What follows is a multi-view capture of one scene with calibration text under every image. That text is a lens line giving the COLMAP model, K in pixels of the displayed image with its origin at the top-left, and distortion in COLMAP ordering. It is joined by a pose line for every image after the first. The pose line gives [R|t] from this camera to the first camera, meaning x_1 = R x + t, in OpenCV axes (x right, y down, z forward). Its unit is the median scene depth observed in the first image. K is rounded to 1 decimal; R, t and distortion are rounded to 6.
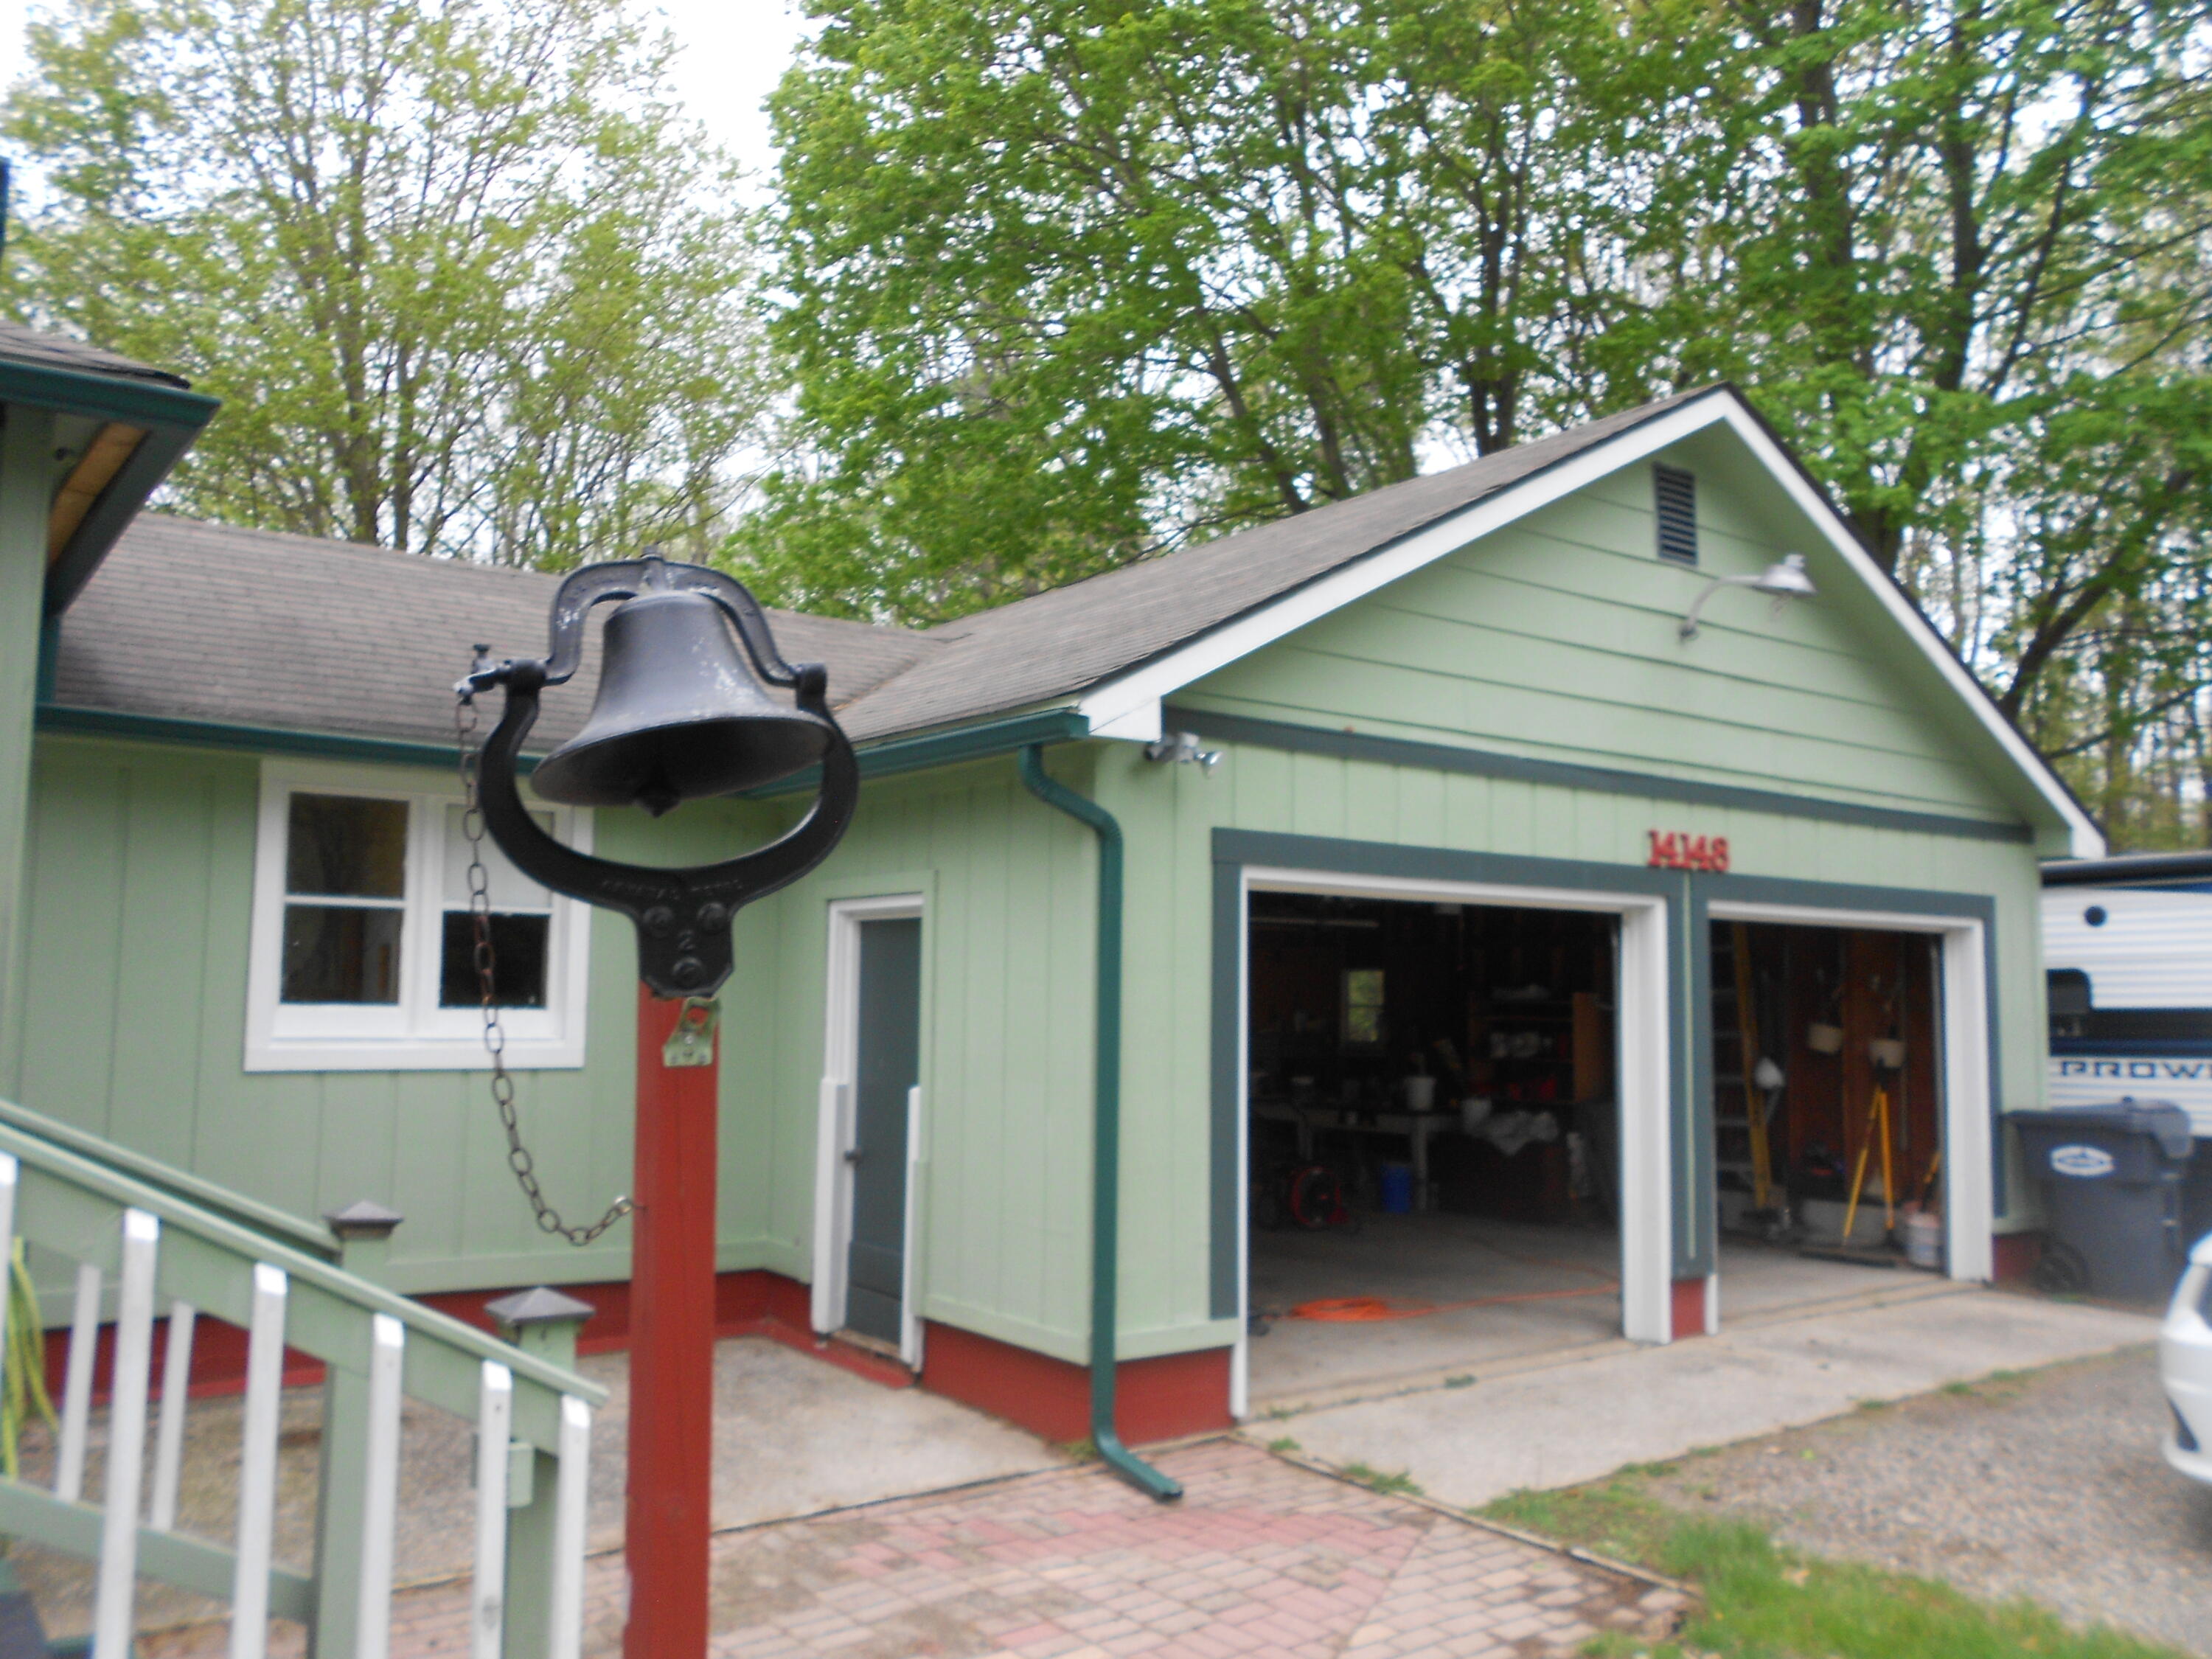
lens RADIAL K [[1727.8, 0, 1108.2], [0, 1727.8, 861.5], [0, 0, 1]] dist [0.006273, -0.005985]
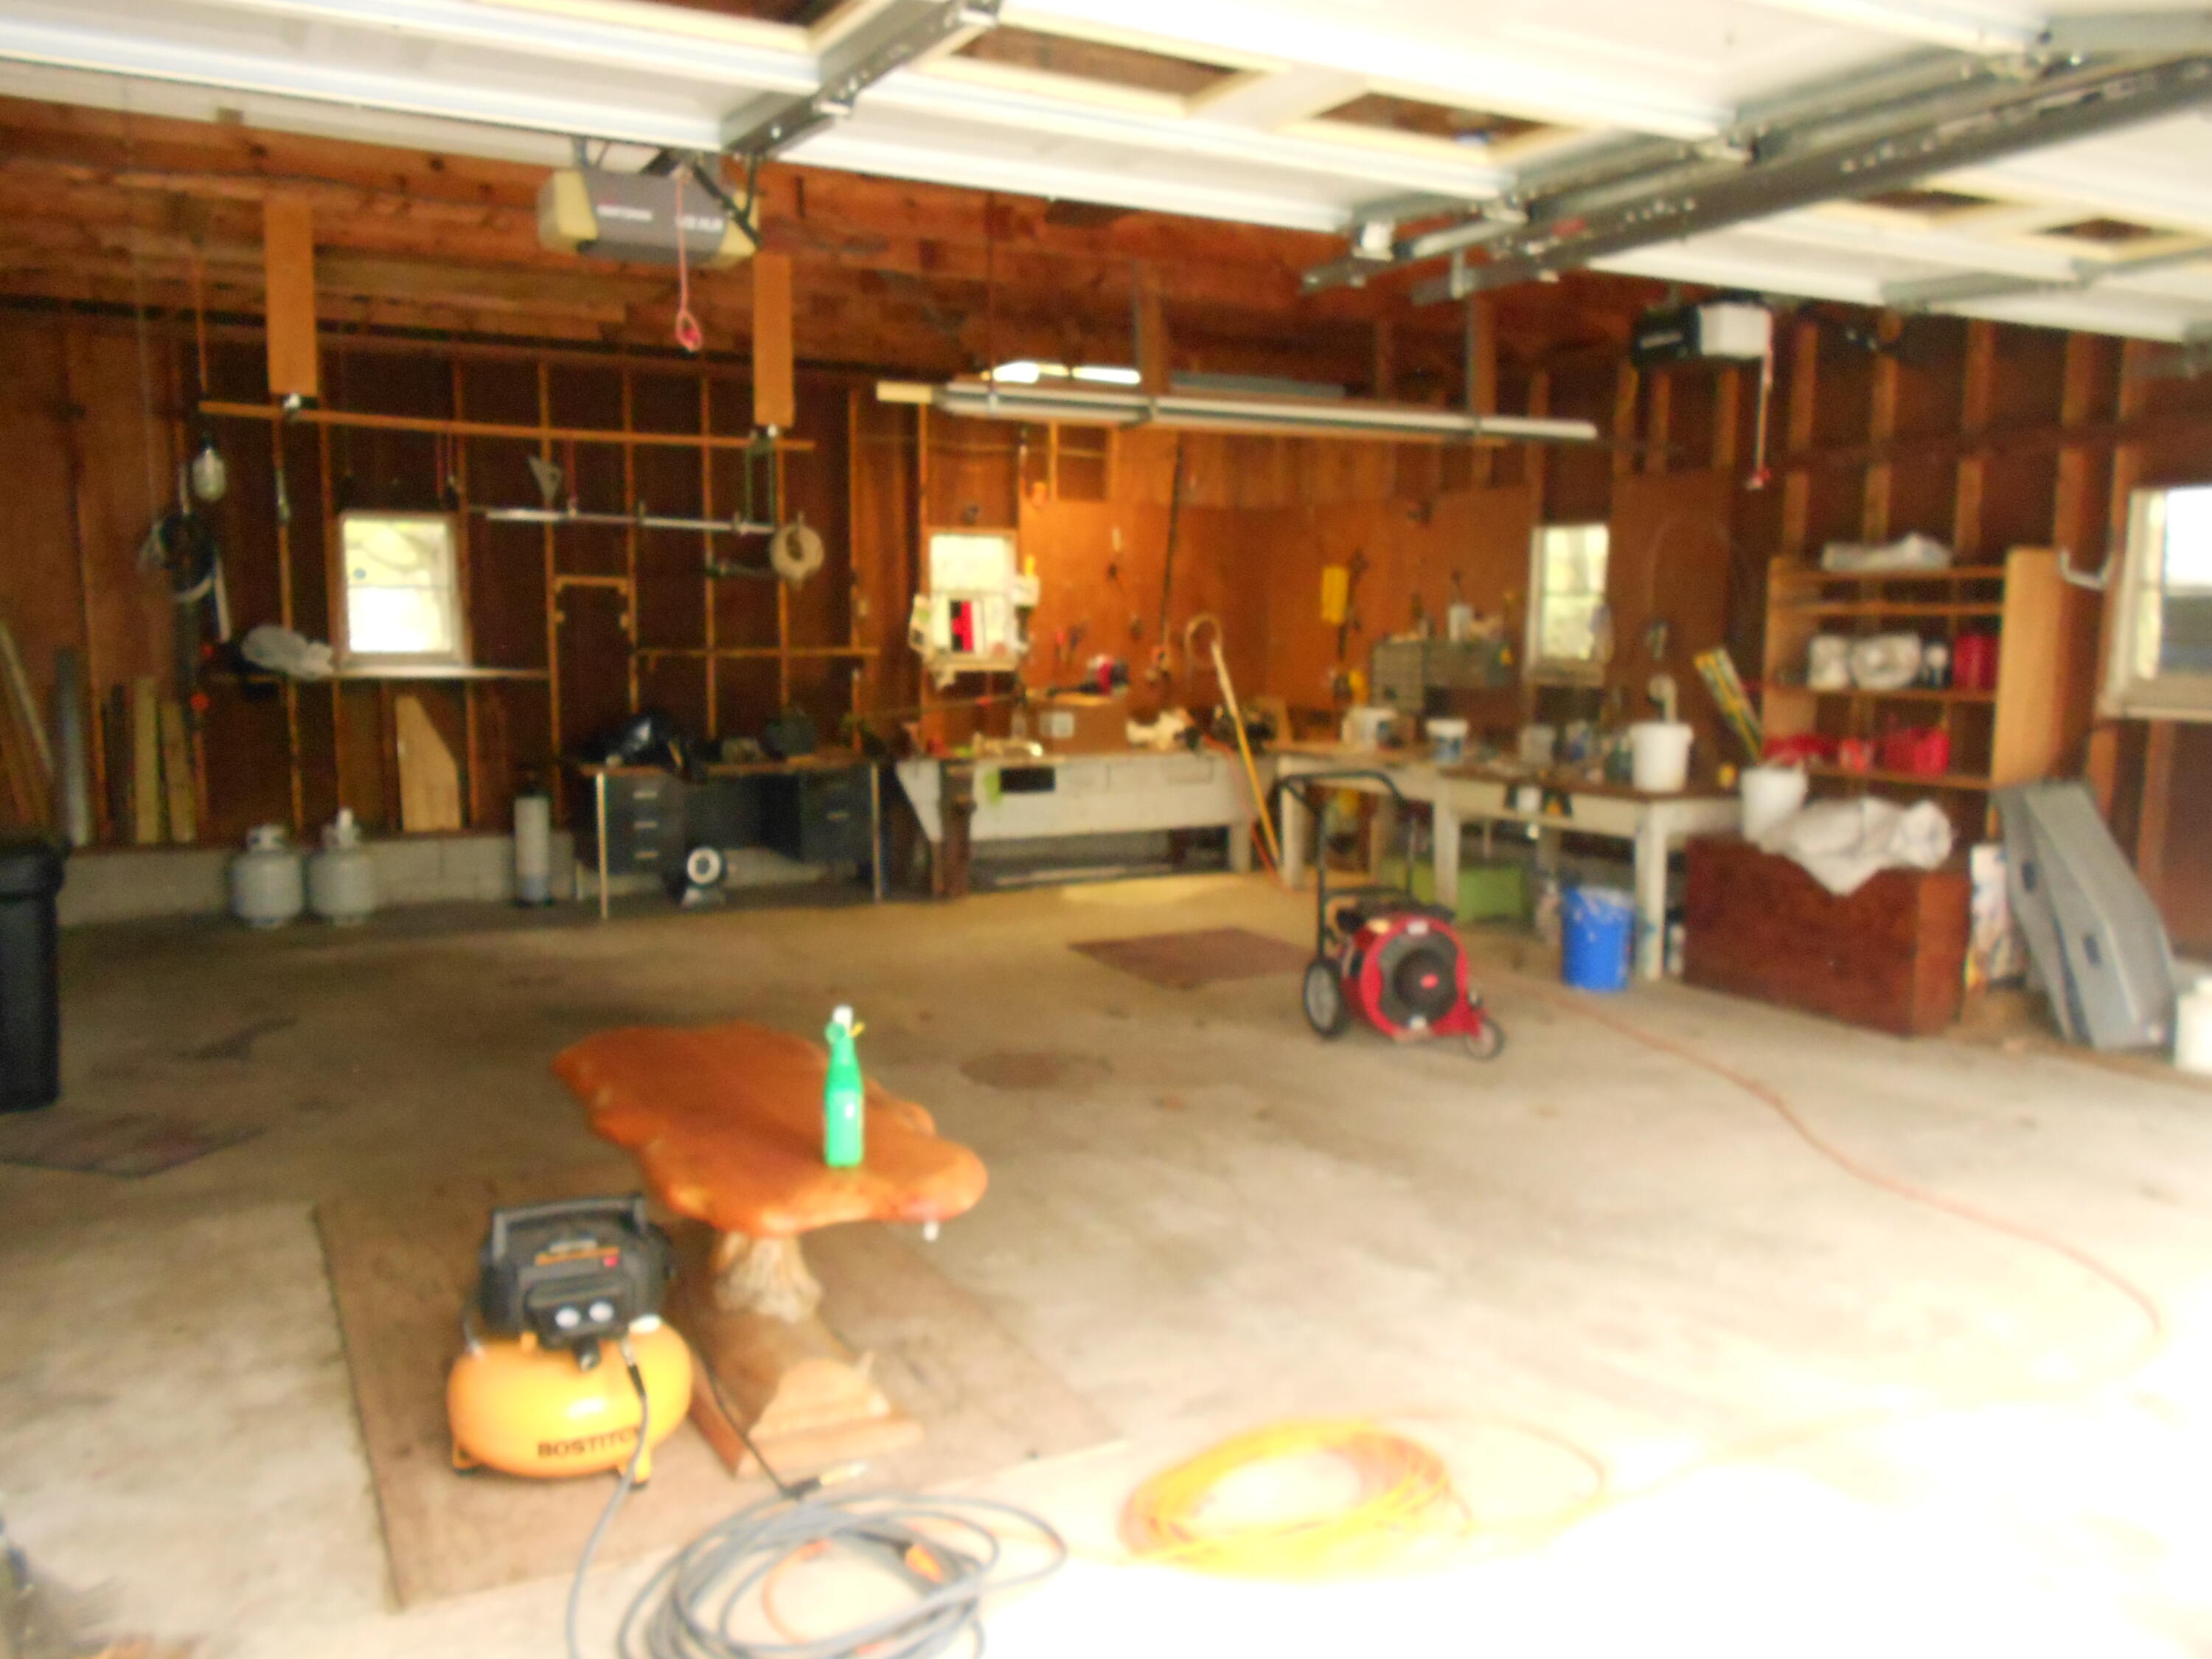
lens RADIAL K [[1727.8, 0, 1108.2], [0, 1727.8, 861.5], [0, 0, 1]] dist [0.006273, -0.005985]
pose [[0.988968, 0.017538, -0.147086, 0.168786], [0.014357, 0.976943, 0.213019, 0.093665], [0.147431, -0.212781, 0.965913, 0.844682]]
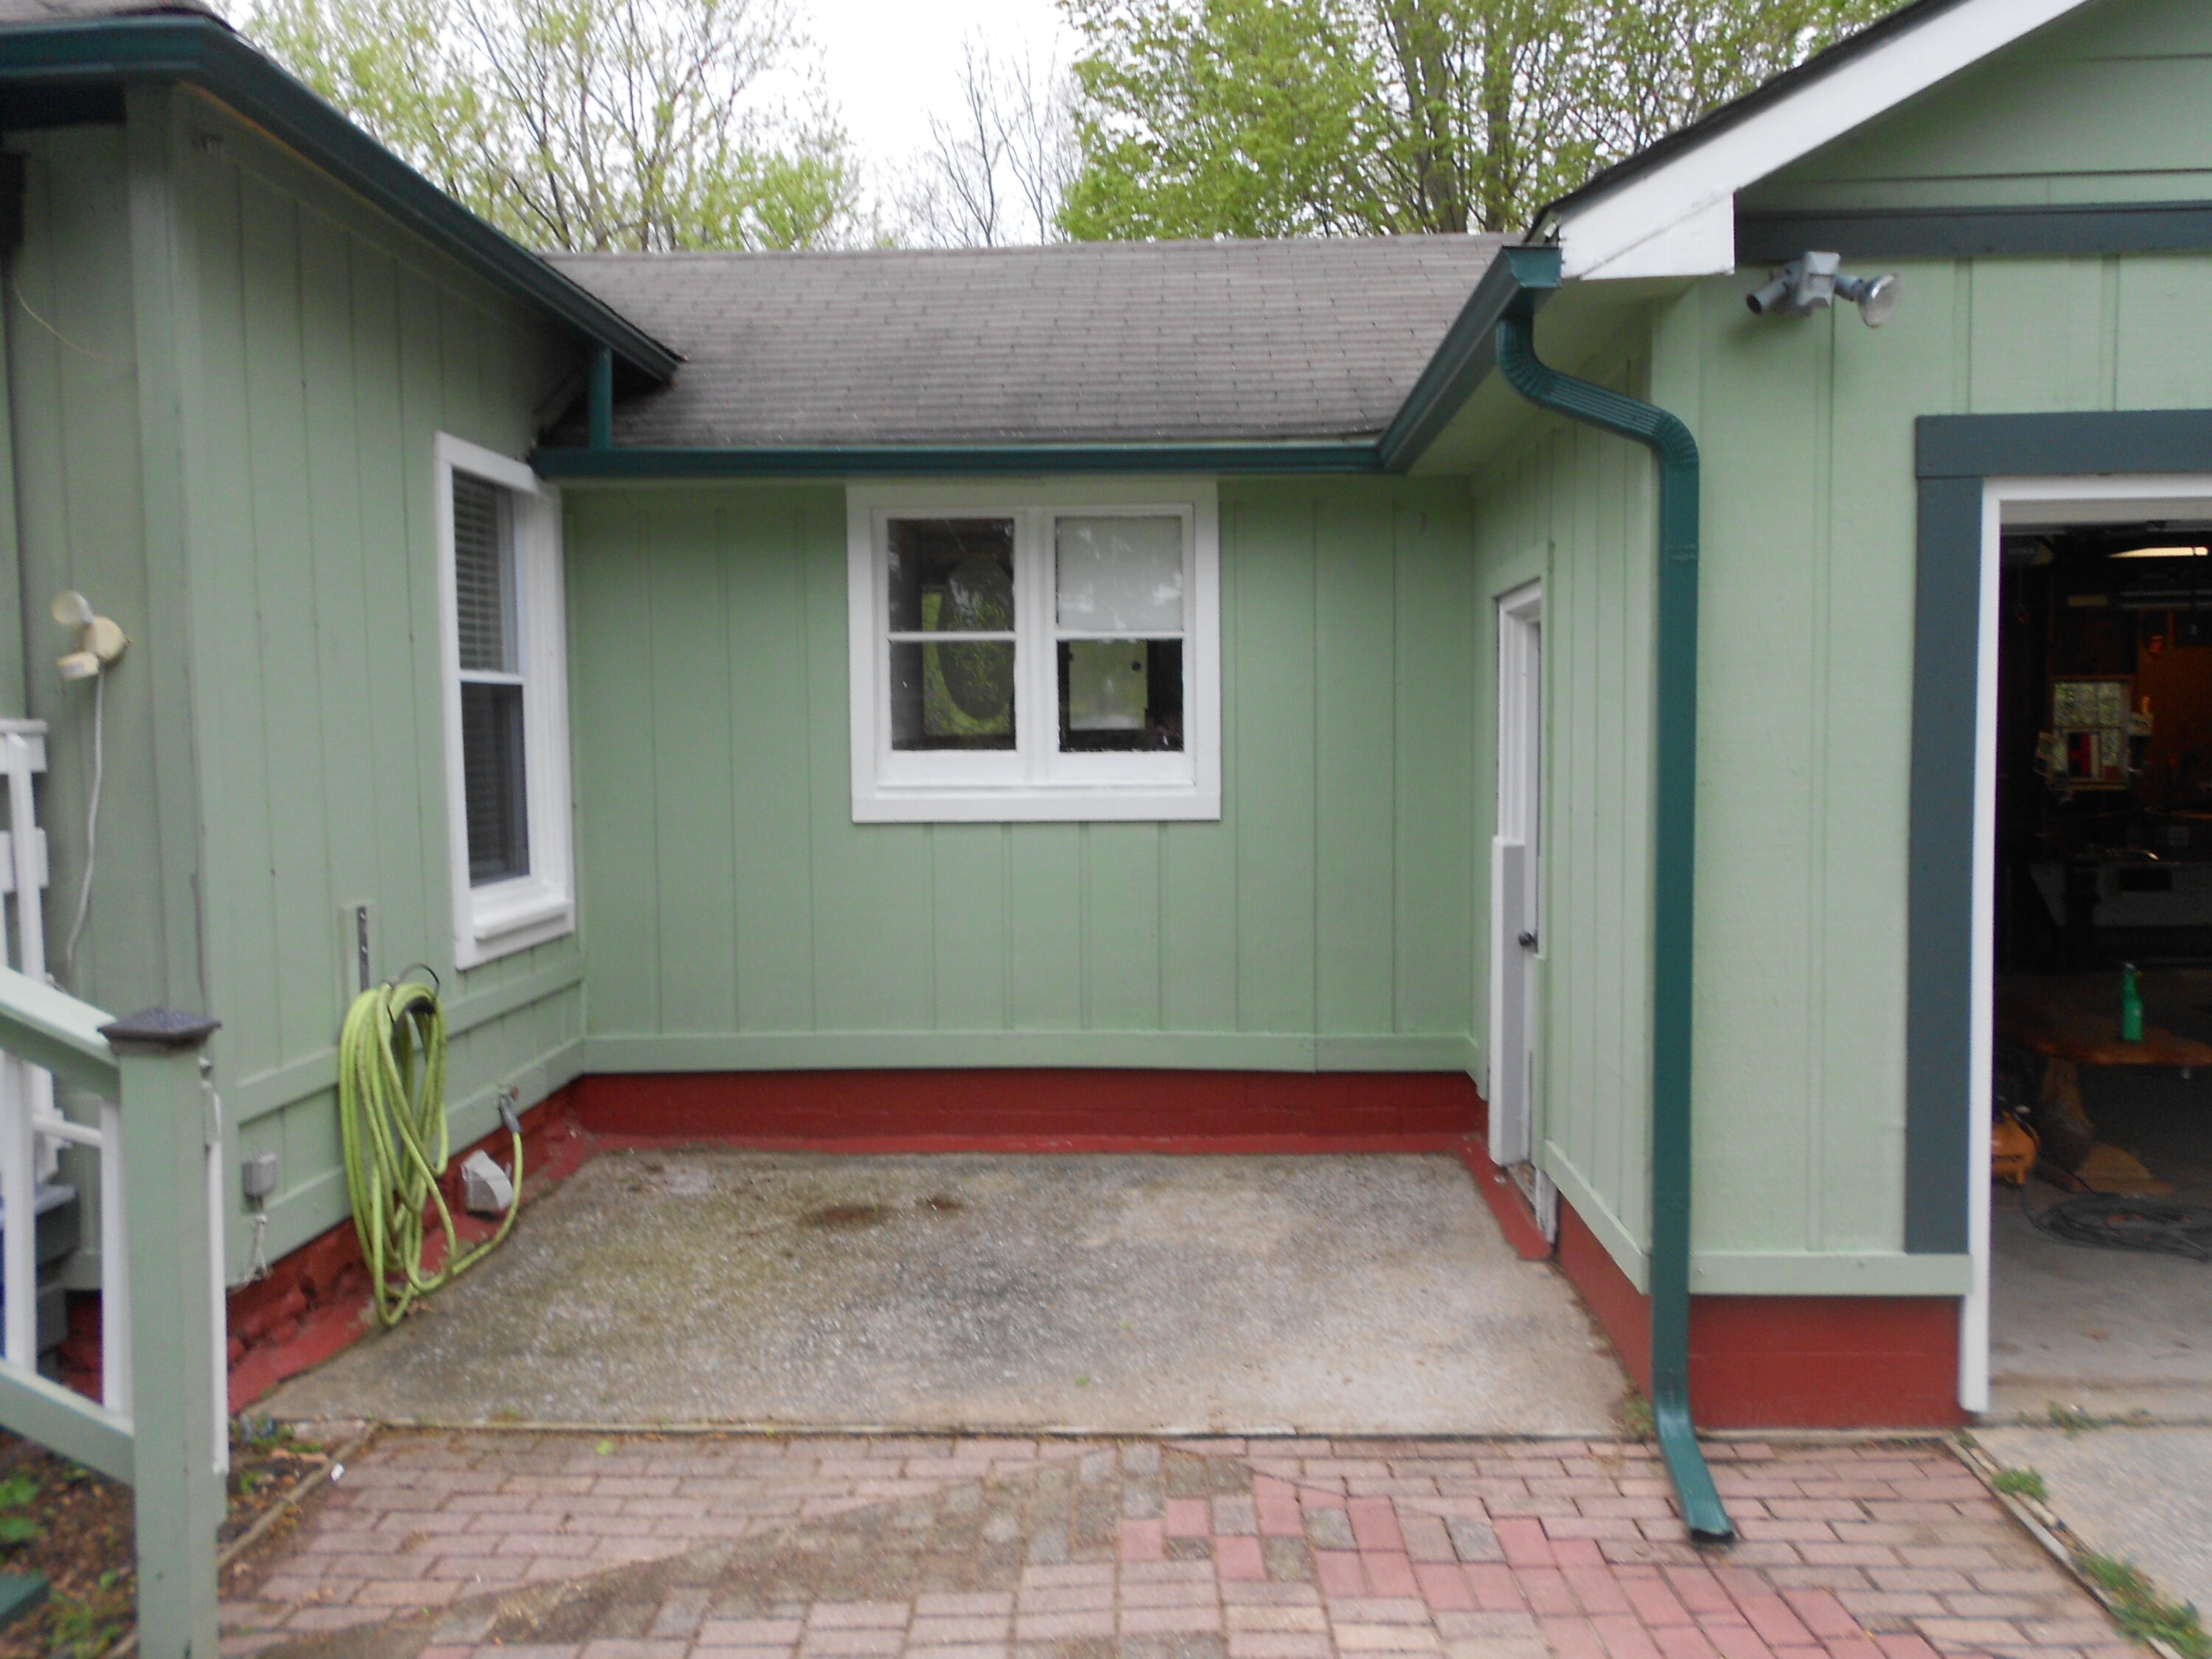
lens RADIAL K [[1739.6, 0, 1137.7], [0, 1739.6, 841.5], [0, 0, 1]] dist [0.031829, -0.001809]
pose [[0.780327, 0.017943, -0.625115, 0.200247], [0.069072, 0.991000, 0.114667, 0.030944], [0.621546, -0.132655, 0.772064, 0.331689]]
